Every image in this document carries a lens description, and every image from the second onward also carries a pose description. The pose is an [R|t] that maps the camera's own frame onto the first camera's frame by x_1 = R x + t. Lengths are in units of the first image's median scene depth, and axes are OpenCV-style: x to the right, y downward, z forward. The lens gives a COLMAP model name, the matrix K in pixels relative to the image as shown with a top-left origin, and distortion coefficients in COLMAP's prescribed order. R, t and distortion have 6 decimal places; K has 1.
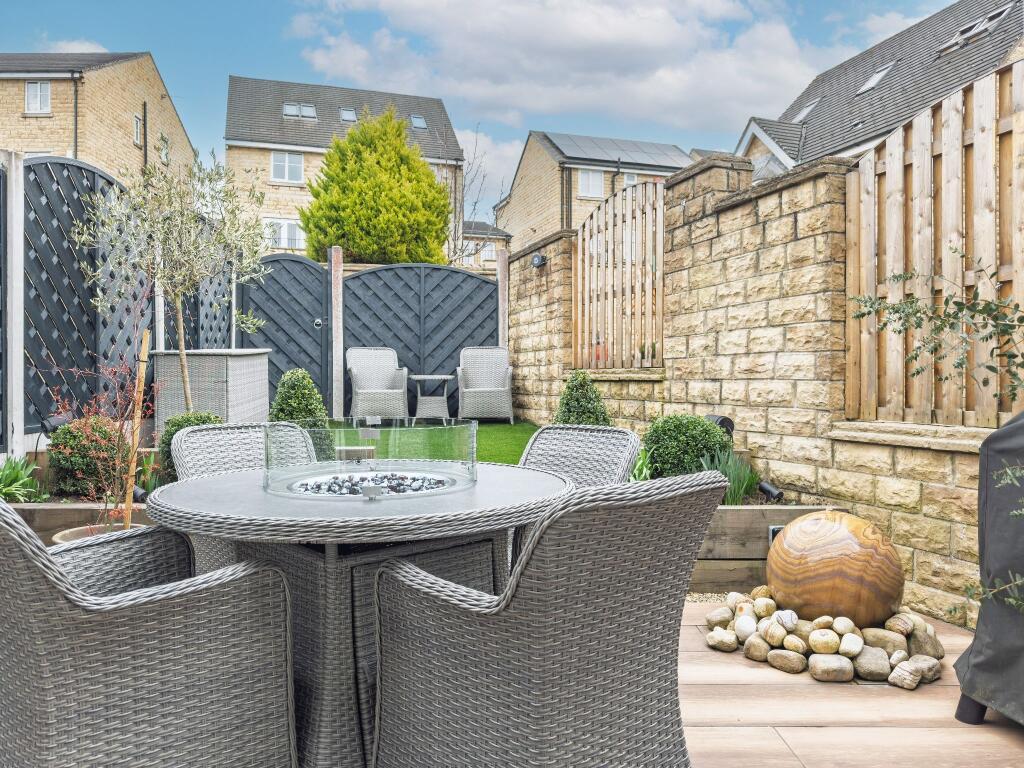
lens RADIAL K [[729.0, 0, 512.1], [0, 729.0, 386.1], [0, 0, 1]] dist [-0.001112, 0.004489]
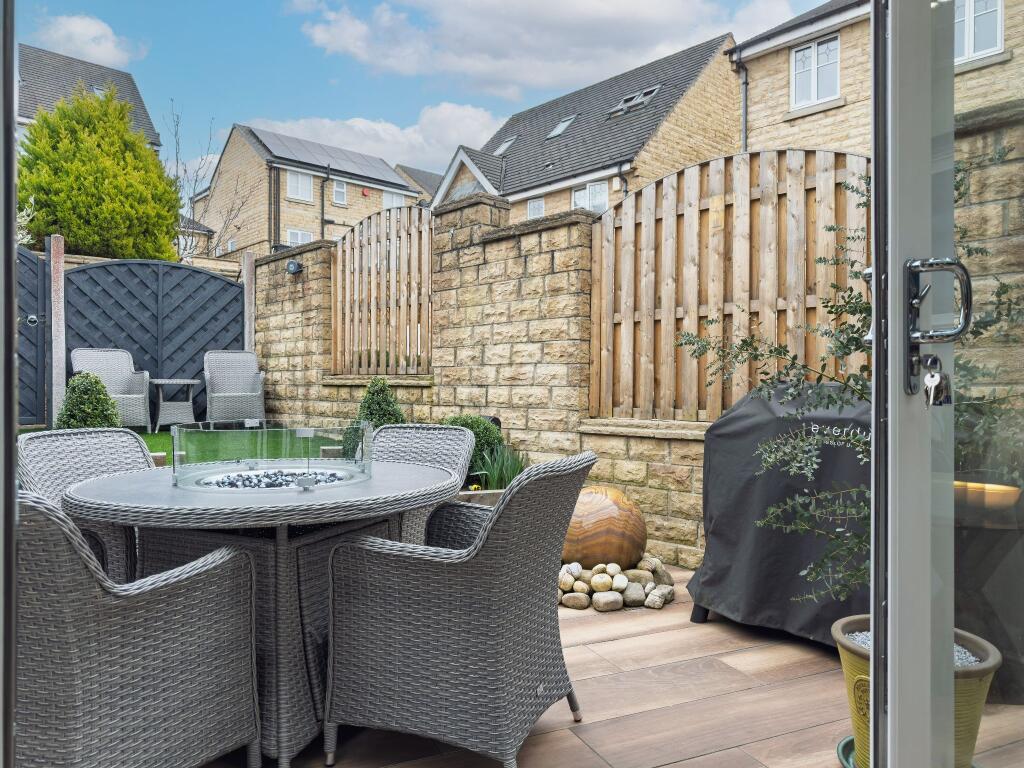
lens RADIAL K [[718.5, 0, 511.1], [0, 718.5, 405.5], [0, 0, 1]] dist [0.059174, -0.101313]
pose [[0.908788, -0.007646, 0.417189, -0.165639], [-0.001024, 0.999788, 0.020555, -0.000539], [-0.417257, -0.019108, 0.908587, -0.076317]]
